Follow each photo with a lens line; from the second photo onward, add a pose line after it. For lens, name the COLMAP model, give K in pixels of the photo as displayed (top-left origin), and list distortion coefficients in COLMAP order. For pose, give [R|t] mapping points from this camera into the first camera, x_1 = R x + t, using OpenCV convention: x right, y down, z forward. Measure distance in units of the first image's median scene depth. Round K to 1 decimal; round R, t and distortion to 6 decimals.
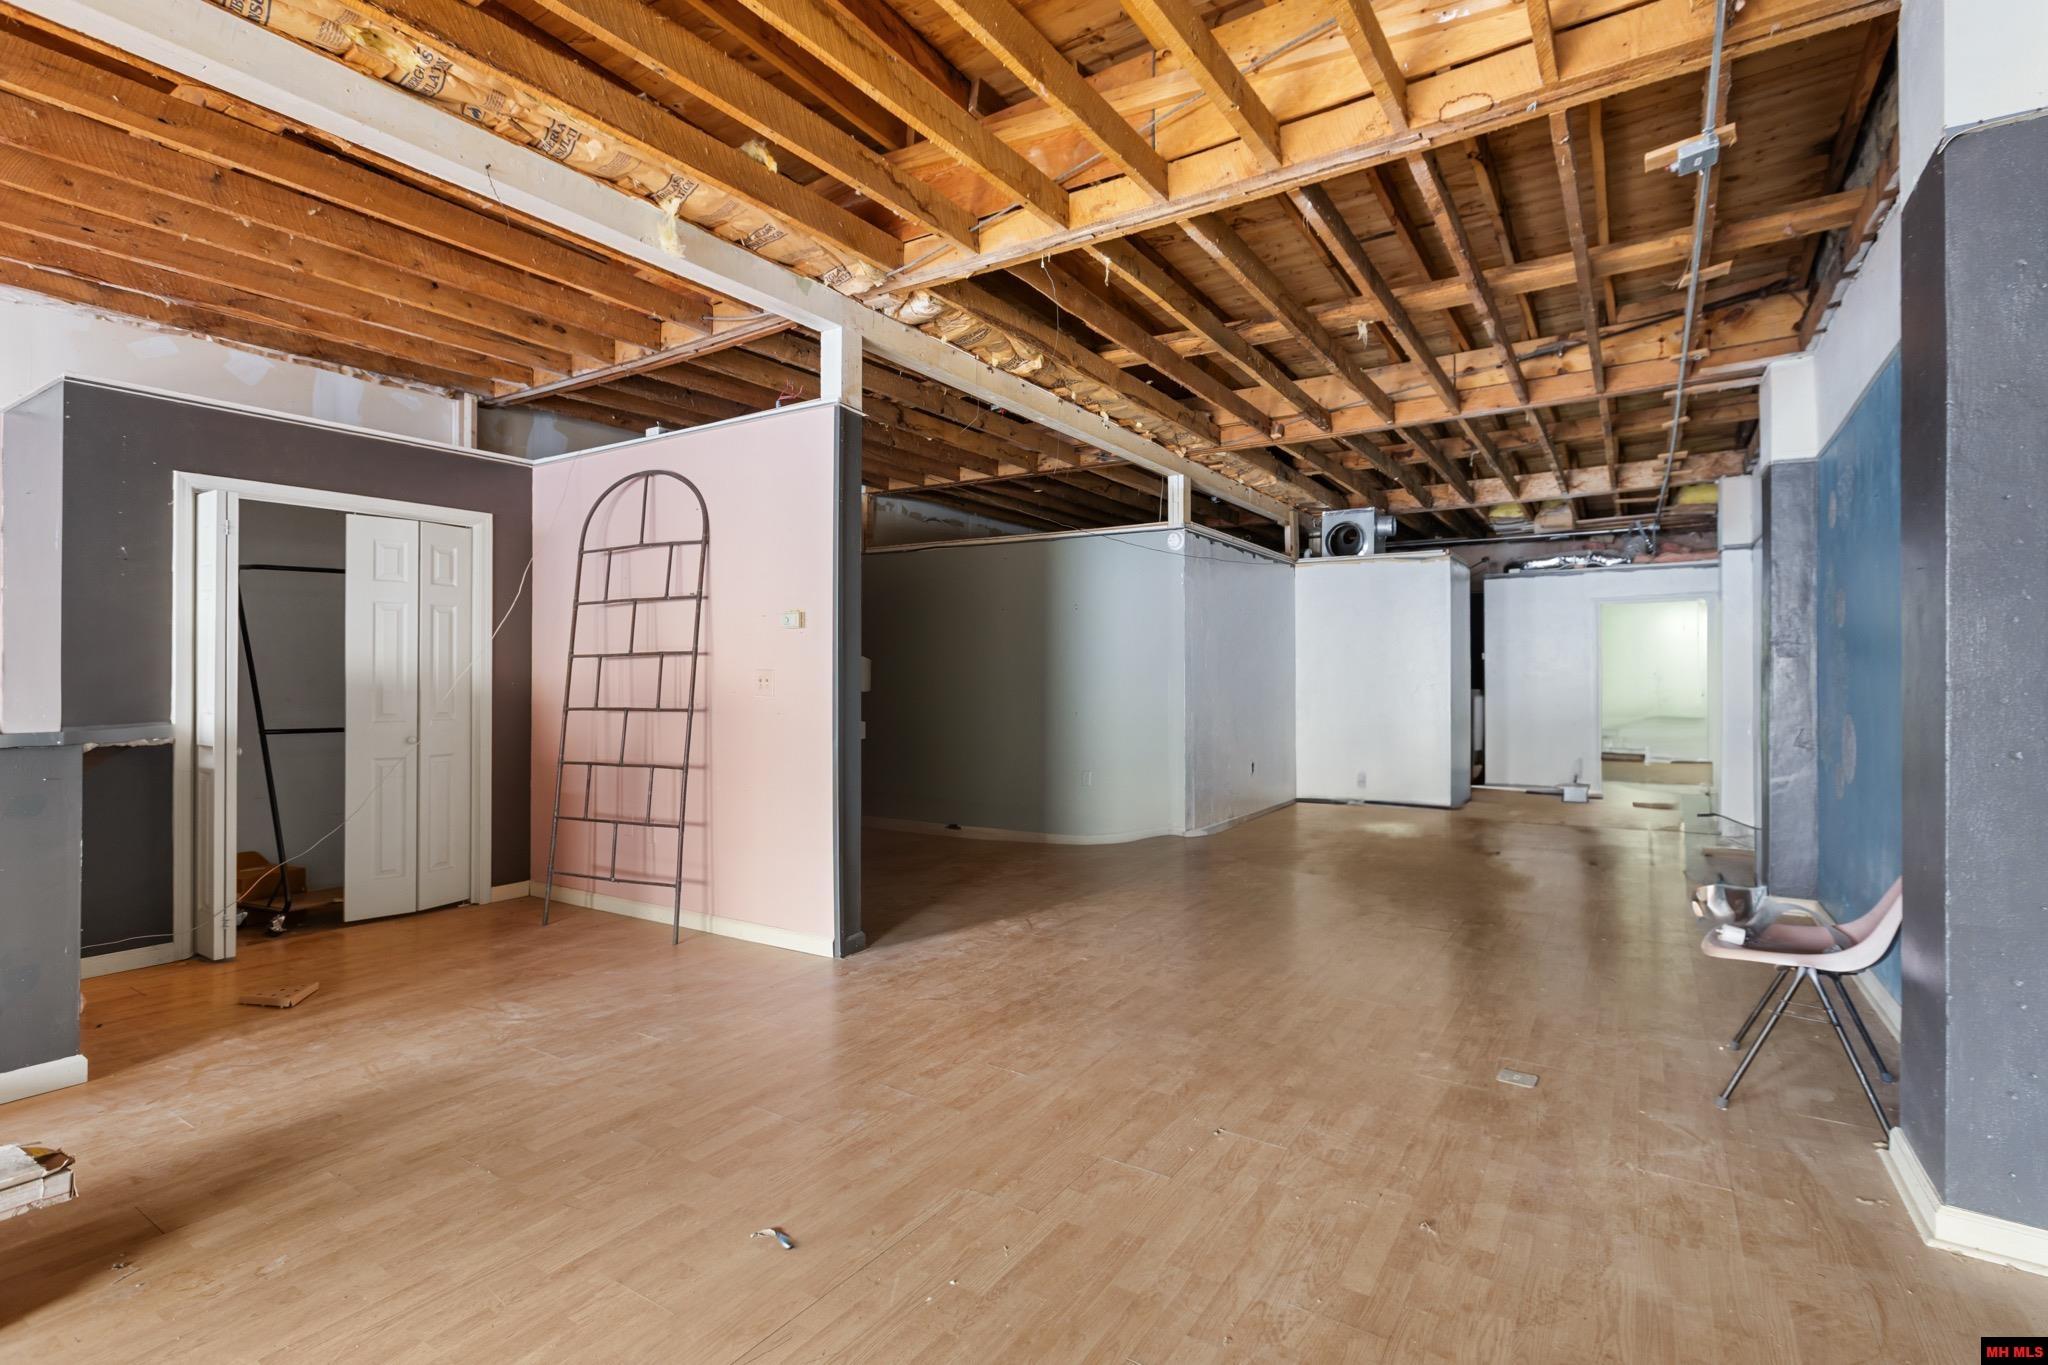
lens RADIAL K [[948.3, 0, 1039.7], [0, 948.3, 674.5], [0, 0, 1]] dist [-0.007277, 0.000700]
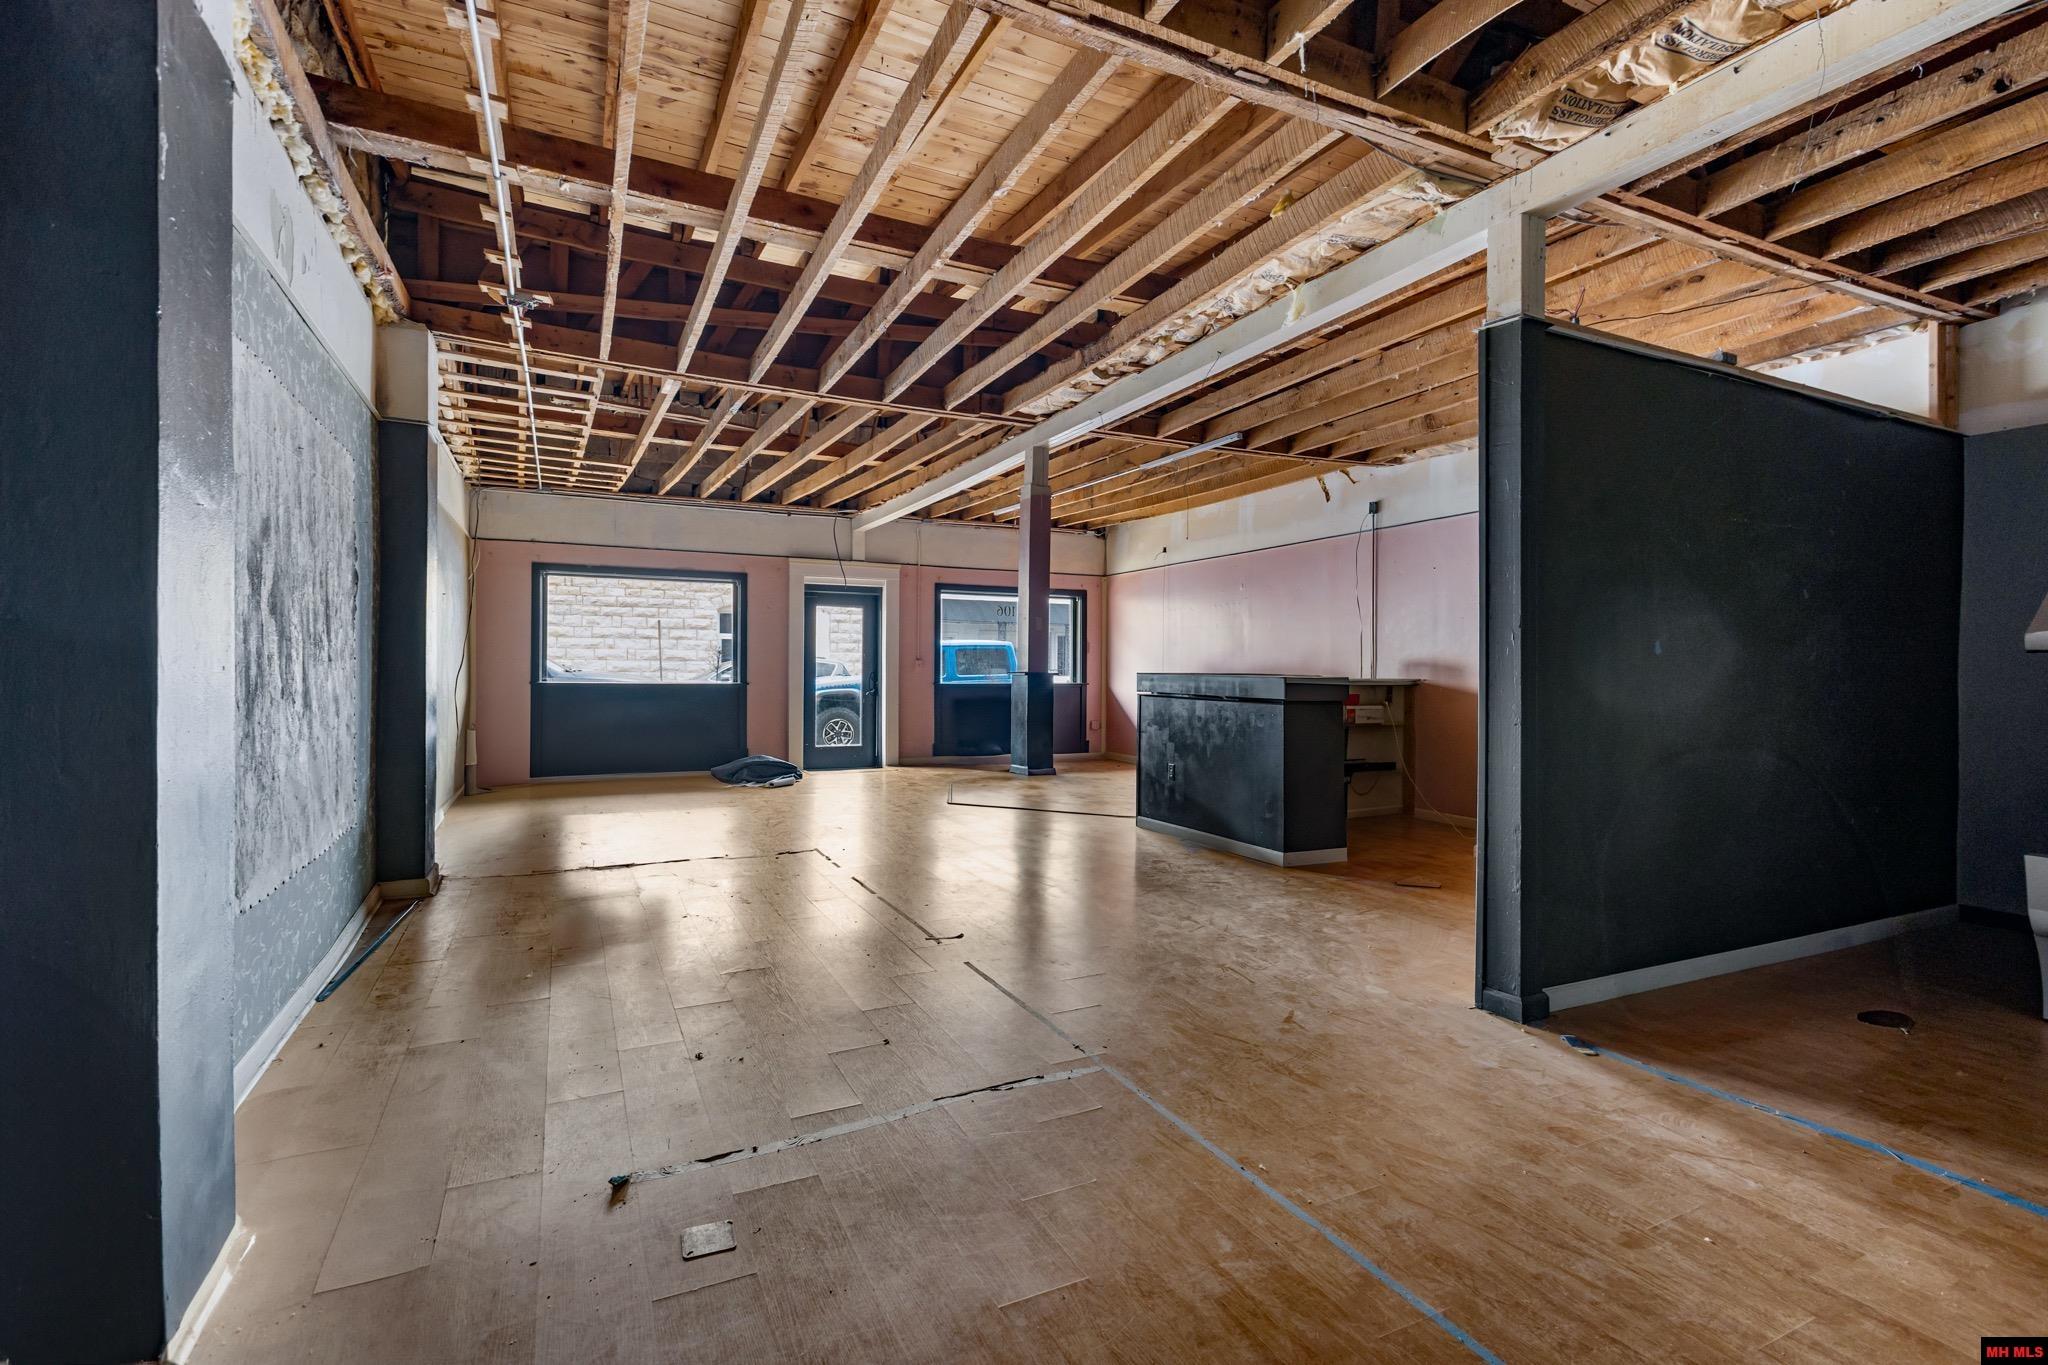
lens RADIAL K [[944.8, 0, 1030.5], [0, 944.8, 677.5], [0, 0, 1]] dist [-0.002377, -0.001753]
pose [[-0.522184, -0.001125, -0.852832, 0.460632], [-0.008145, 0.999960, 0.003668, 0.011102], [0.852794, 0.008862, -0.522173, 0.740156]]
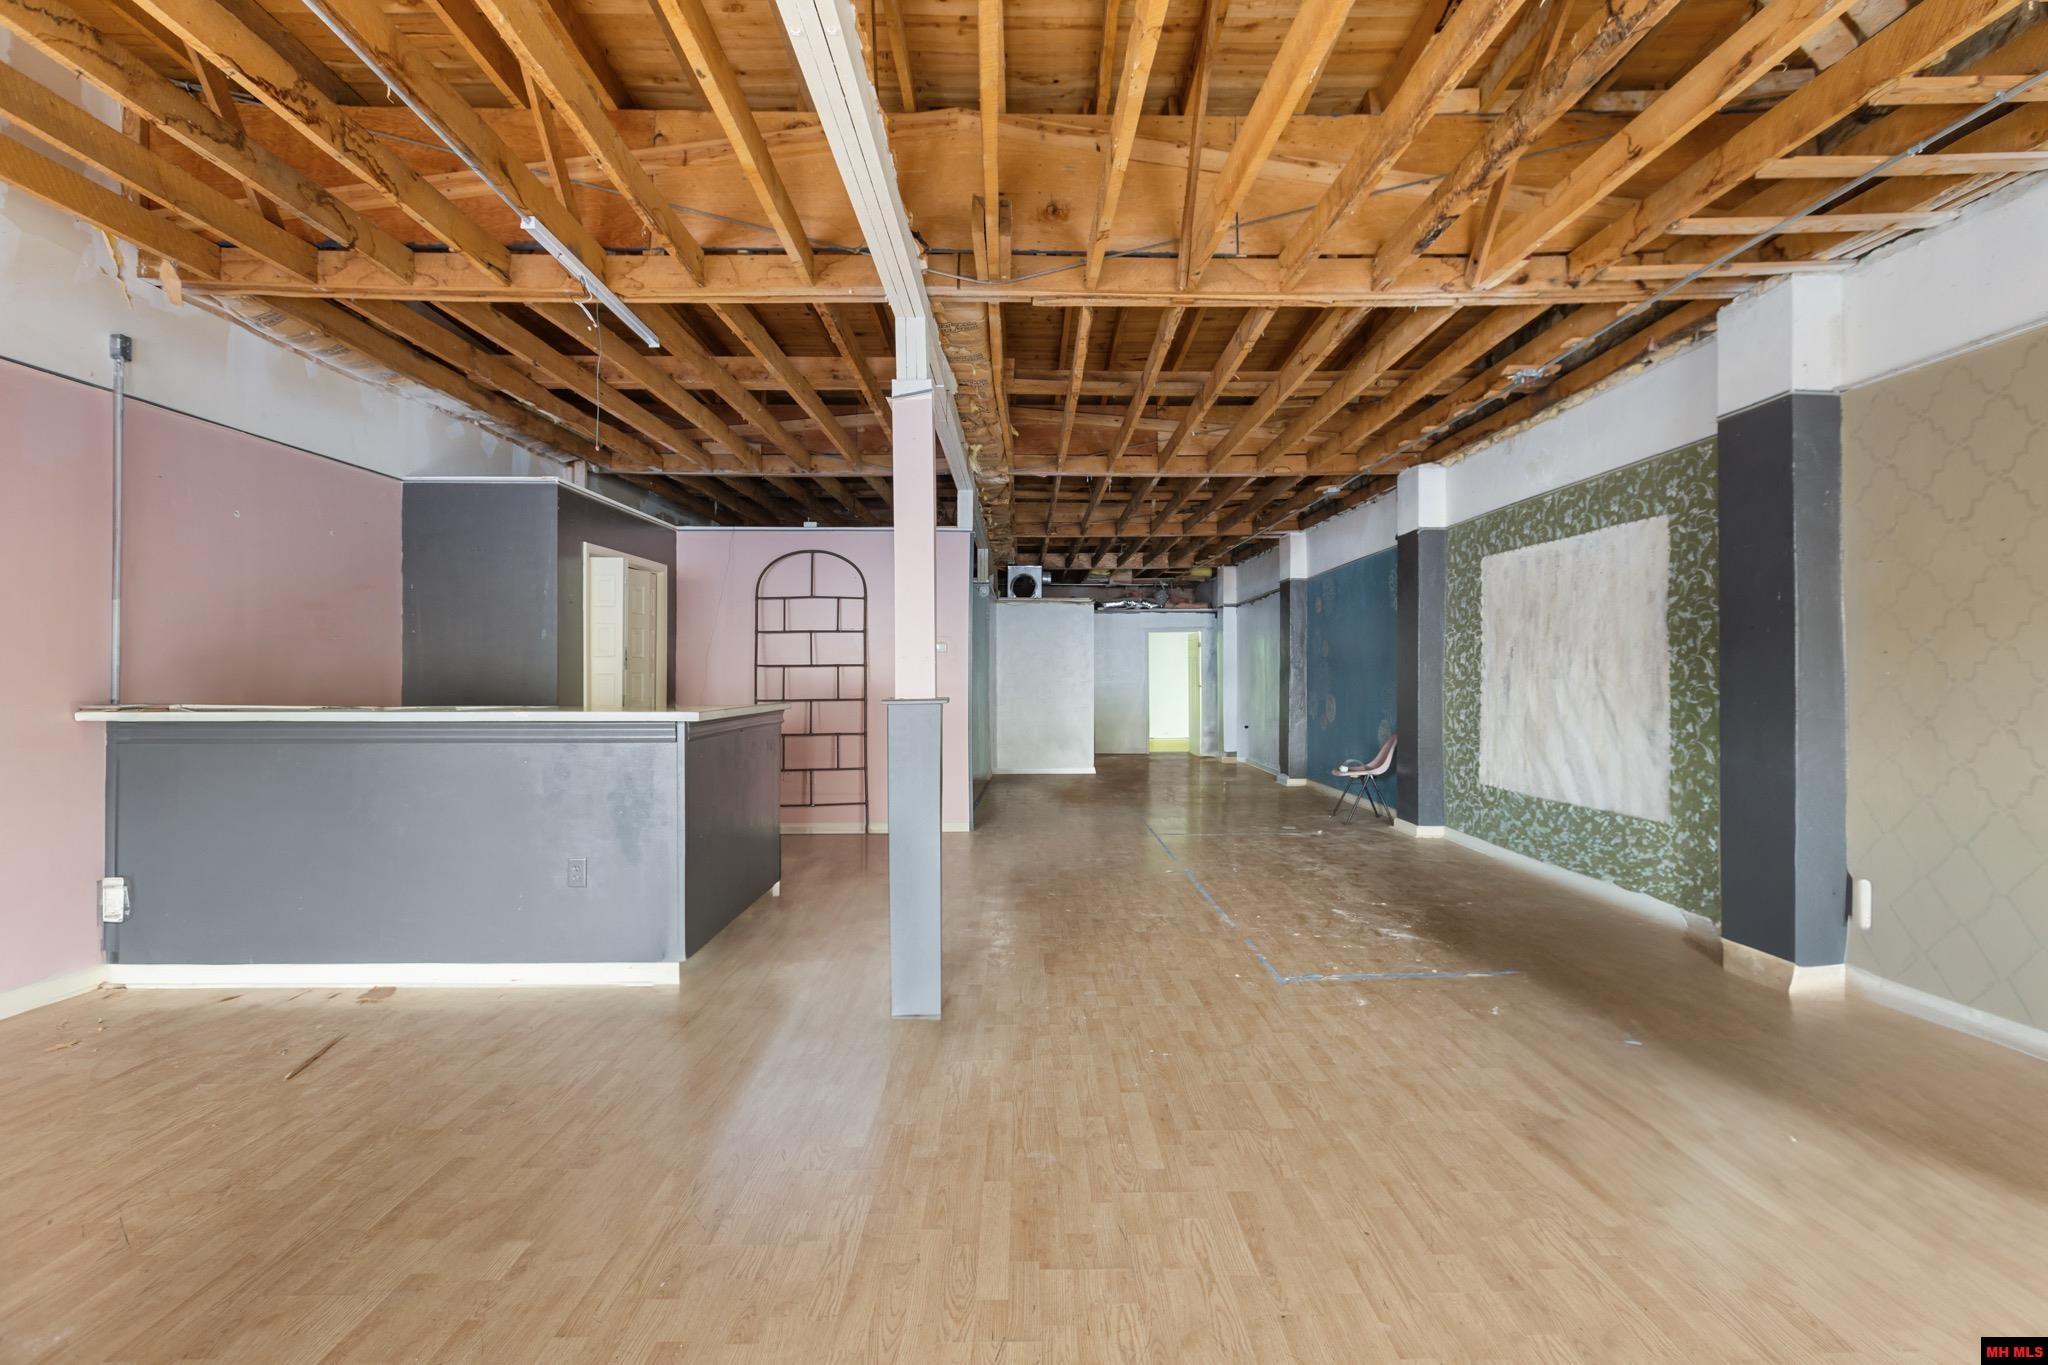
lens RADIAL K [[948.3, 0, 1032.1], [0, 948.3, 674.0], [0, 0, 1]] dist [-0.007277, 0.000700]
pose [[0.837440, -0.000367, 0.546530, -0.706618], [-0.001286, 0.999996, 0.002642, -0.008660], [-0.546528, -0.002915, 0.837436, -0.389634]]
